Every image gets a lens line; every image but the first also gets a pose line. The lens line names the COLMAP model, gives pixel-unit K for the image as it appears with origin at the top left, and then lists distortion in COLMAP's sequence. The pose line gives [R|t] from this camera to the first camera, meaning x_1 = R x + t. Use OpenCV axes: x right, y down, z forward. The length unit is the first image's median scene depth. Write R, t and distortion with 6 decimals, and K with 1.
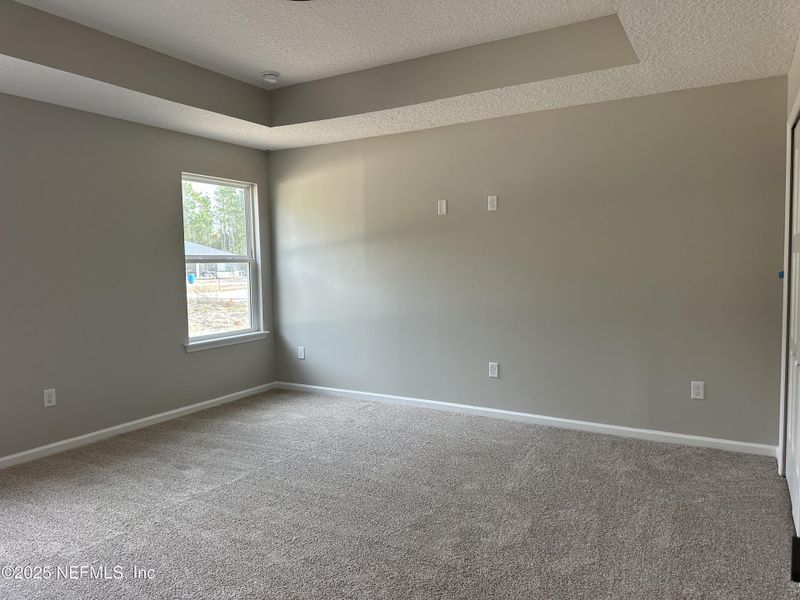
lens RADIAL K [[552.9, 0, 399.7], [0, 552.9, 300.2], [0, 0, 1]] dist [0.055943, -0.009049]
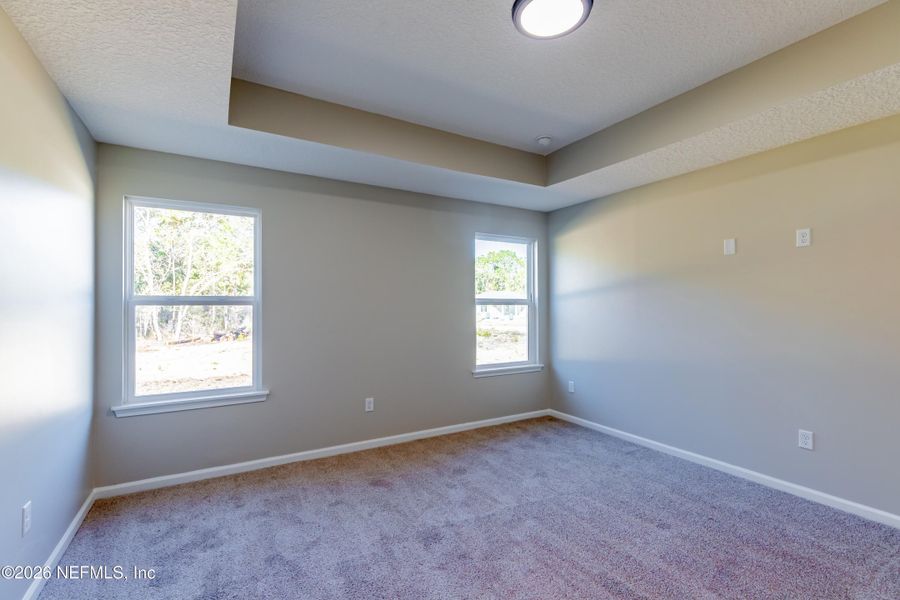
lens RADIAL K [[407.6, 0, 449.7], [0, 407.6, 302.5], [0, 0, 1]] dist [0.012218, -0.001732]
pose [[0.873993, 0.011889, -0.485794, 0.003416], [-0.049383, 0.996698, -0.064453, -0.010490], [0.483423, 0.080321, 0.871694, 0.204155]]
